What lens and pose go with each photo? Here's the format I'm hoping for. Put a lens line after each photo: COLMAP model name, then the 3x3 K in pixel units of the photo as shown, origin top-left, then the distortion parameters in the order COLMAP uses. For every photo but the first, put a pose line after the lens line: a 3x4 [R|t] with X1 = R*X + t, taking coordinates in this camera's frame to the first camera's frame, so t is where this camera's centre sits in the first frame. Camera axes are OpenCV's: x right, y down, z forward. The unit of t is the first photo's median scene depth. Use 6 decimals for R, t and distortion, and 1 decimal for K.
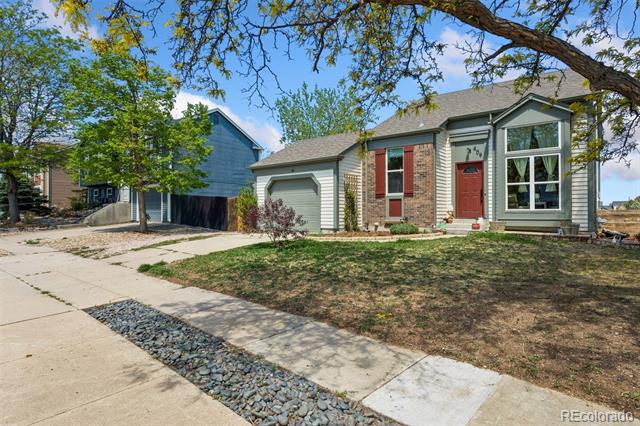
lens RADIAL K [[383.0, 0, 320.0], [0, 383.0, 213.0], [0, 0, 1]] dist [-0.000708, -0.000593]
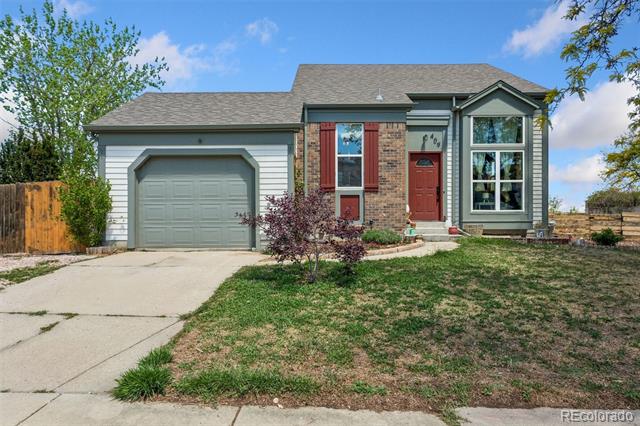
lens RADIAL K [[455.8, 0, 320.0], [0, 455.8, 213.0], [0, 0, 1]] dist [0.004744, 0.003167]
pose [[0.771098, 0.001280, 0.636715, -0.414094], [0.002977, 0.999980, -0.005616, 0.001429], [-0.636709, 0.006226, 0.771079, 0.406738]]
